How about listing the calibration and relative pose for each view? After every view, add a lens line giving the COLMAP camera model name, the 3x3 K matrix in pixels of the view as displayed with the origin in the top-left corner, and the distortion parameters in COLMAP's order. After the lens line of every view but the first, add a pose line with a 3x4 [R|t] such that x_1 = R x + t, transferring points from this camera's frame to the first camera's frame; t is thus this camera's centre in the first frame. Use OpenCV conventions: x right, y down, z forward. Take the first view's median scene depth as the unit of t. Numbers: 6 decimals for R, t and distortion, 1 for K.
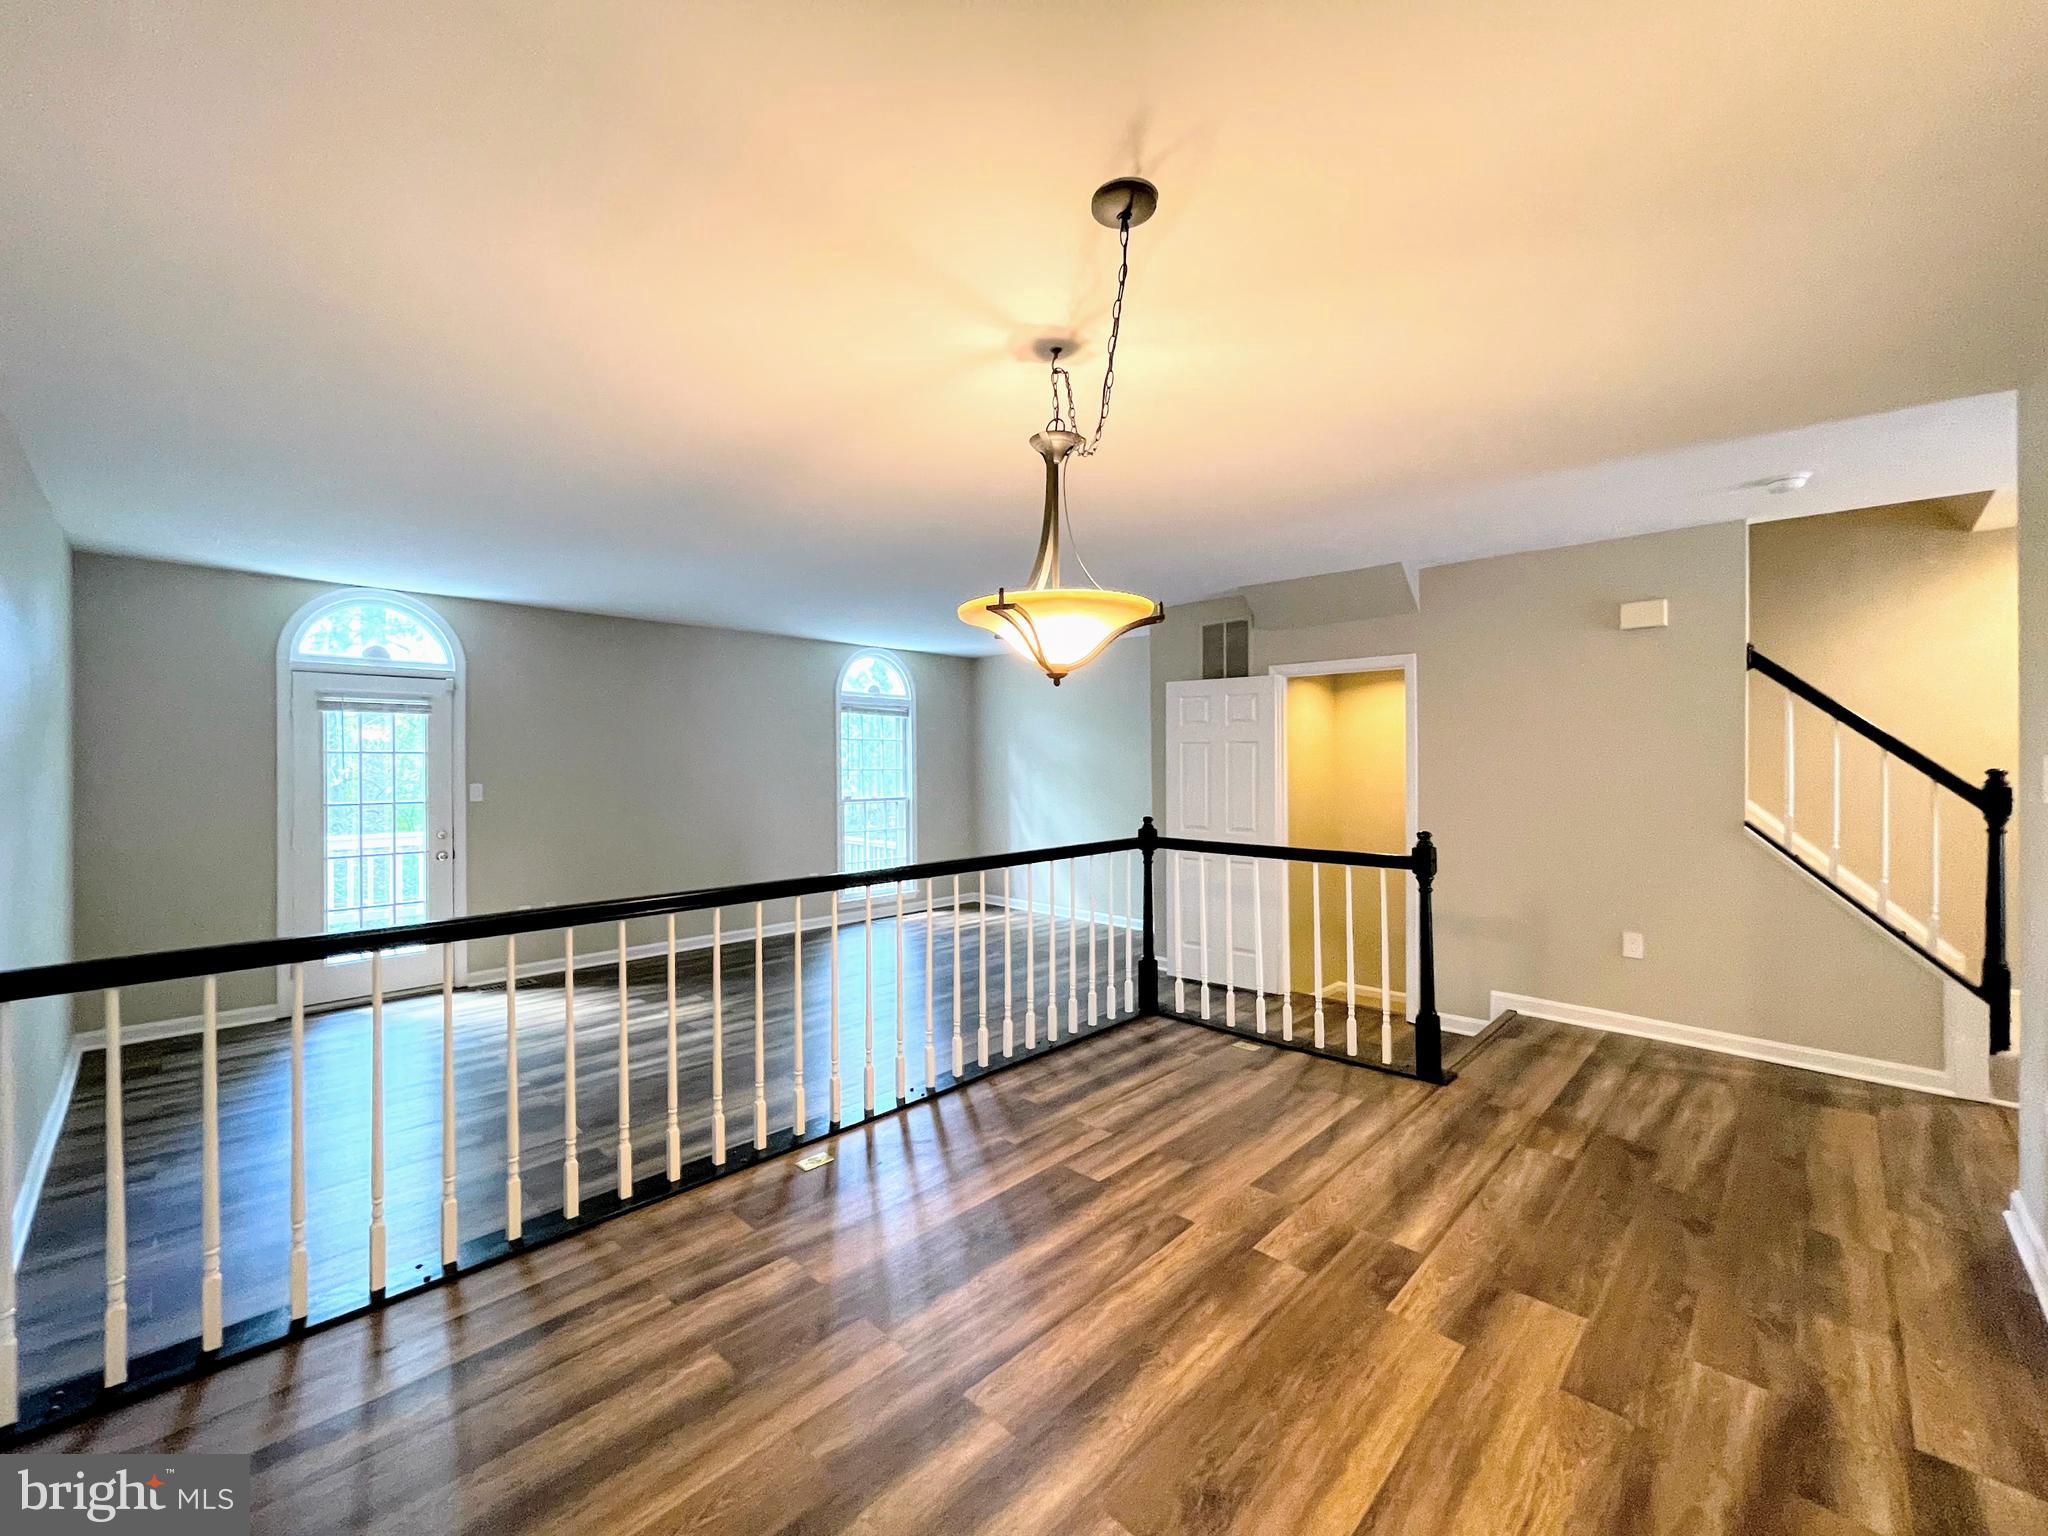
lens RADIAL K [[834.8, 0, 1022.5], [0, 834.8, 768.8], [0, 0, 1]] dist [-0.003911, 0.001356]
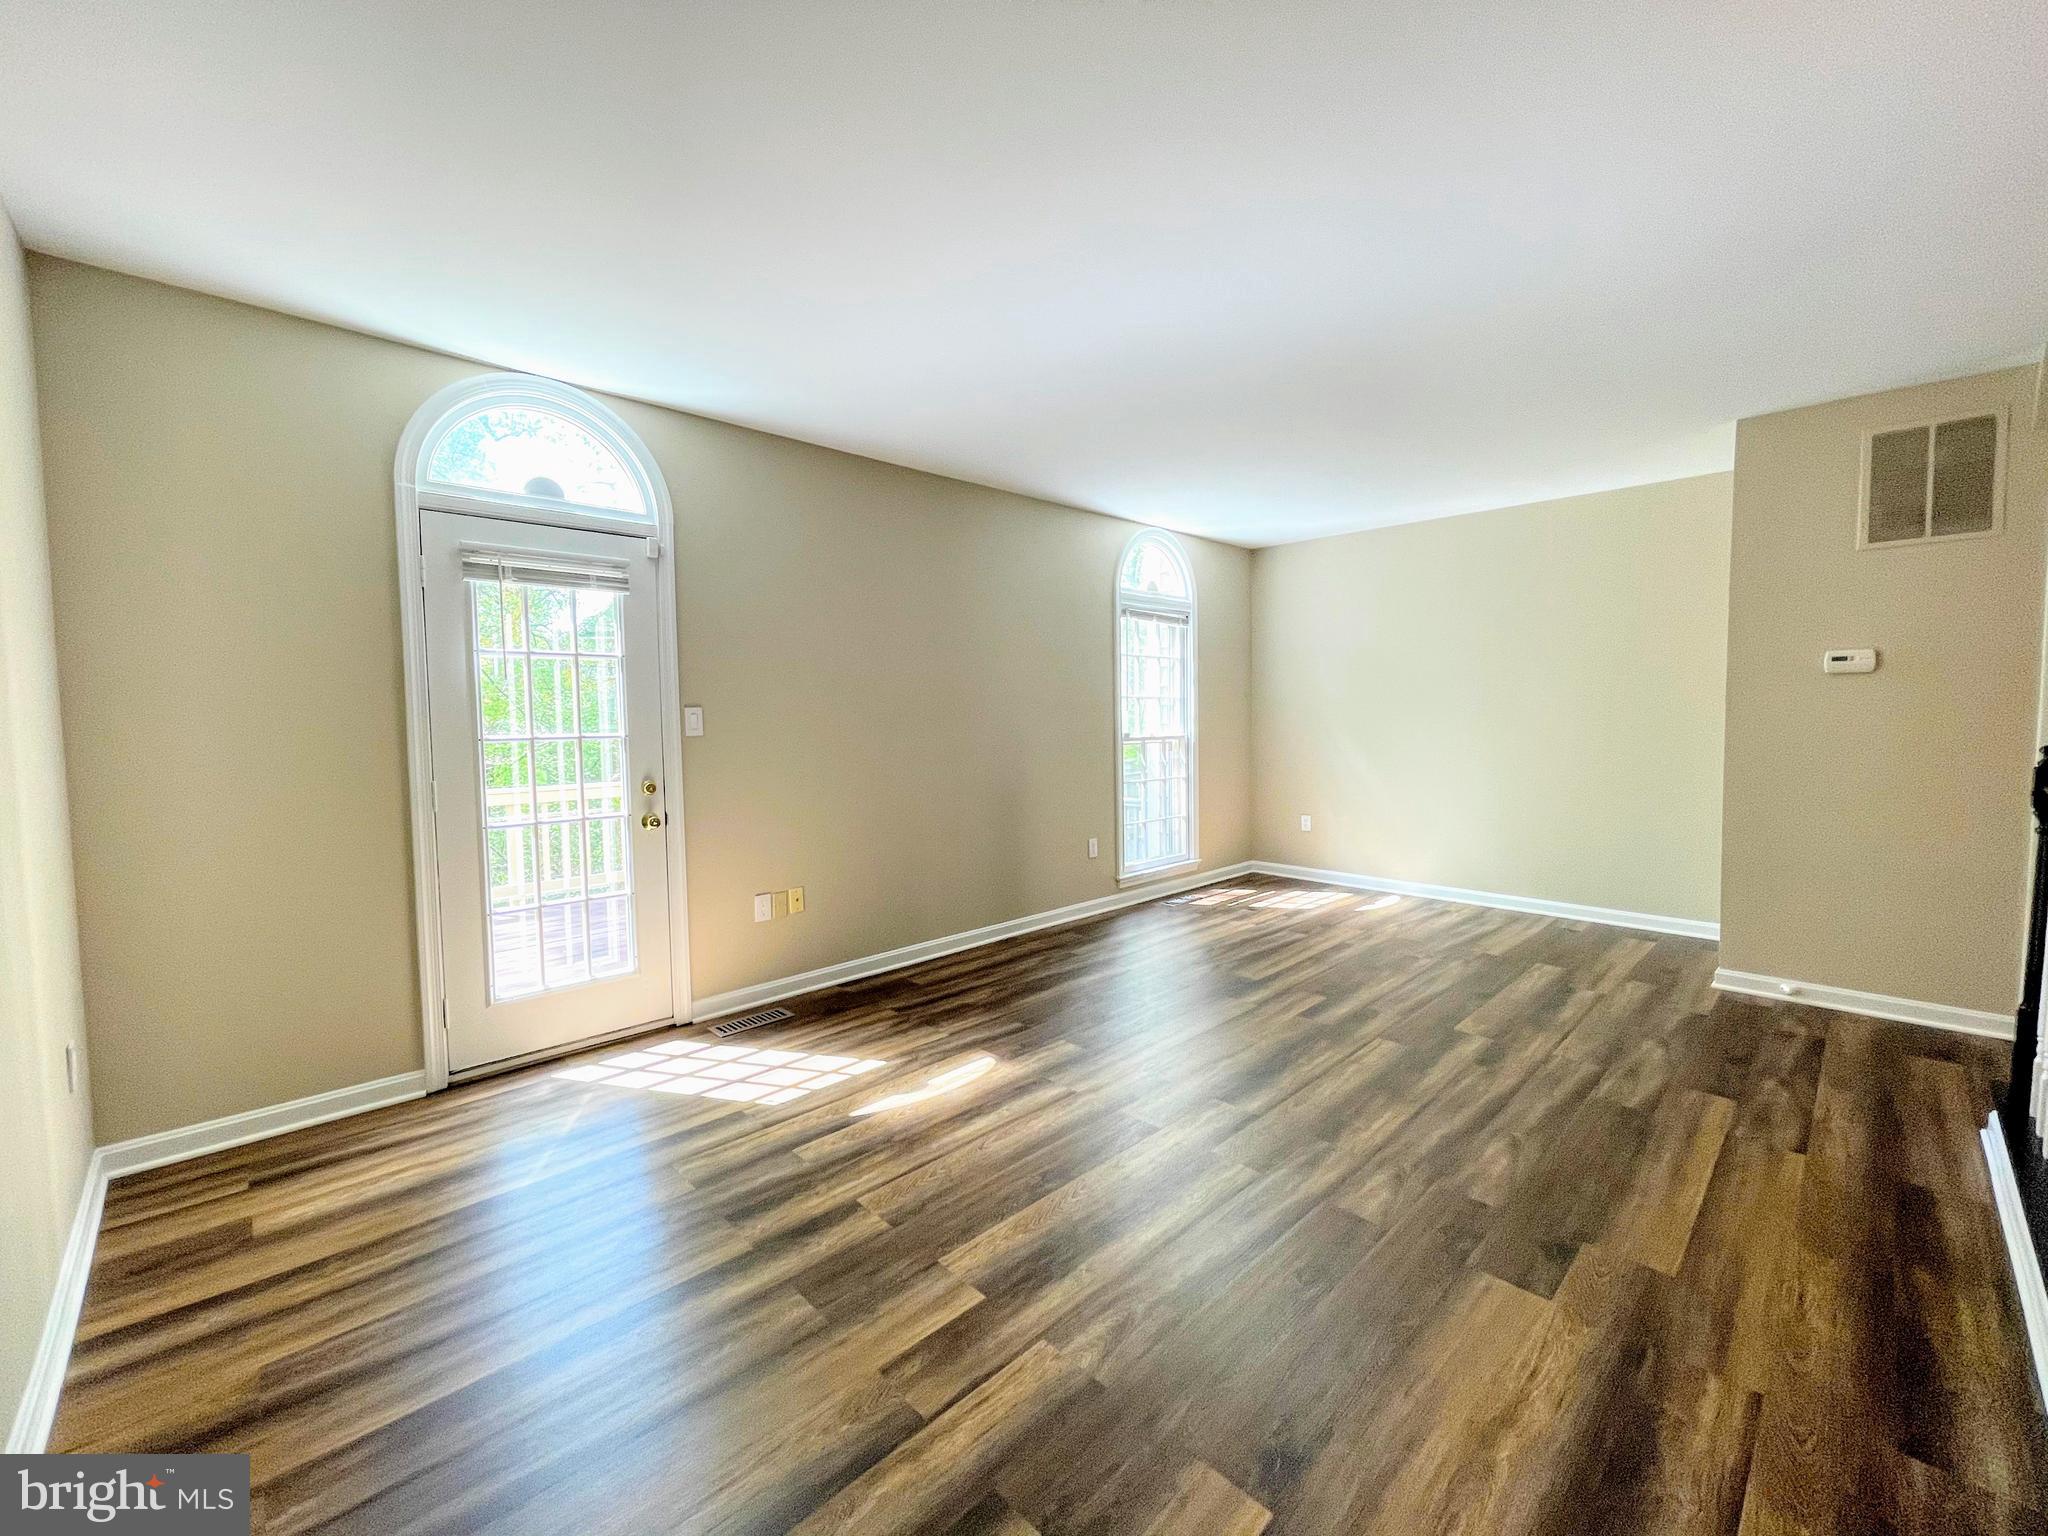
lens RADIAL K [[834.8, 0, 1012.3], [0, 834.8, 766.8], [0, 0, 1]] dist [-0.003911, 0.001356]
pose [[0.999251, -0.003736, -0.038516, -0.388085], [0.005898, 0.998404, 0.056163, 0.028612], [0.038245, -0.056348, 0.997678, 0.373520]]
